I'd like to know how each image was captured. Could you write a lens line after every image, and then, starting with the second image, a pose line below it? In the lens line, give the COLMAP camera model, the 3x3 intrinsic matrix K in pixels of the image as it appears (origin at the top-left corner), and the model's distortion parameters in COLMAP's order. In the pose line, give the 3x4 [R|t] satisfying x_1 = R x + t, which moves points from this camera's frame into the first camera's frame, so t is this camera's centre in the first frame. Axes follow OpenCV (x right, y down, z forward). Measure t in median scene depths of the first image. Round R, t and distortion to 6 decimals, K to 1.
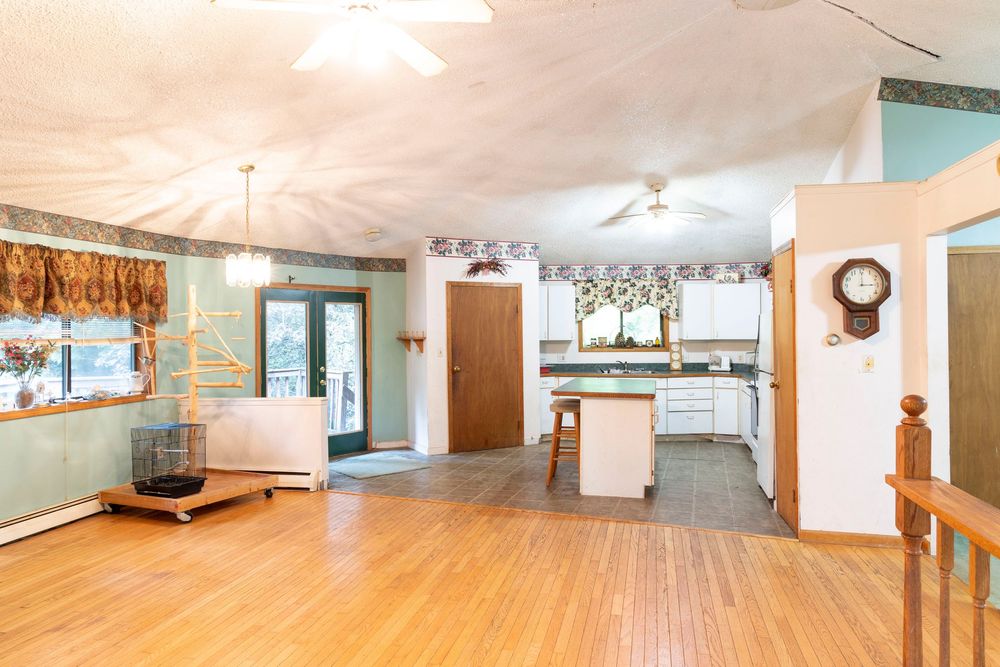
lens RADIAL K [[690.9, 0, 500.0], [0, 690.9, 333.5], [0, 0, 1]] dist [0.005887, 0.002854]
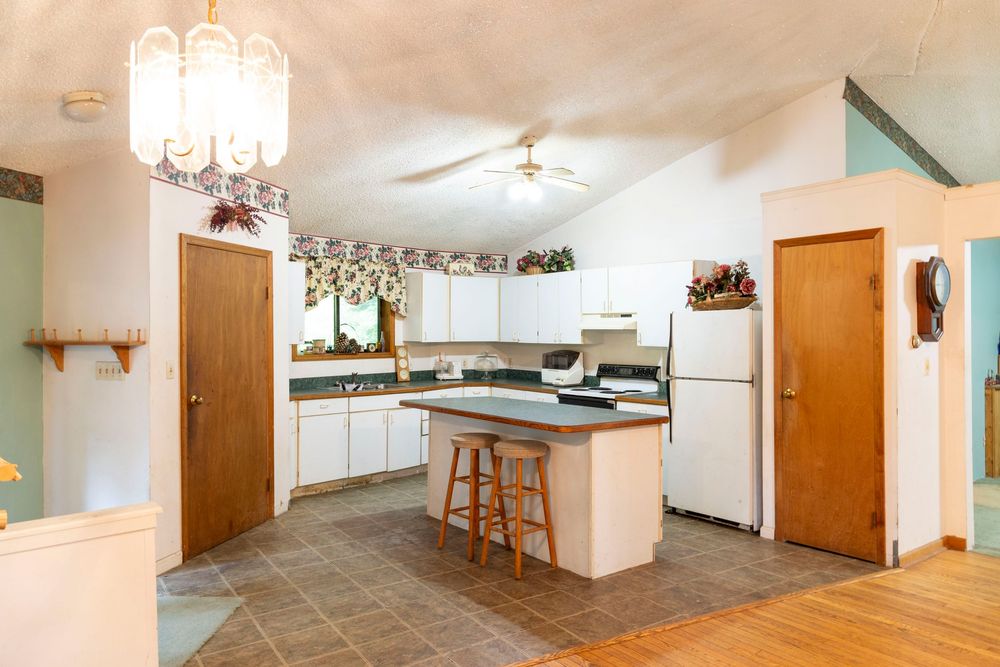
lens RADIAL K [[690.9, 0, 500.0], [0, 690.9, 333.5], [0, 0, 1]] dist [0.005887, 0.002854]
pose [[0.625786, 0.003867, 0.779985, -0.292150], [-0.002705, 0.999992, -0.002789, 0.000672], [-0.779990, -0.000364, 0.625792, 0.424212]]
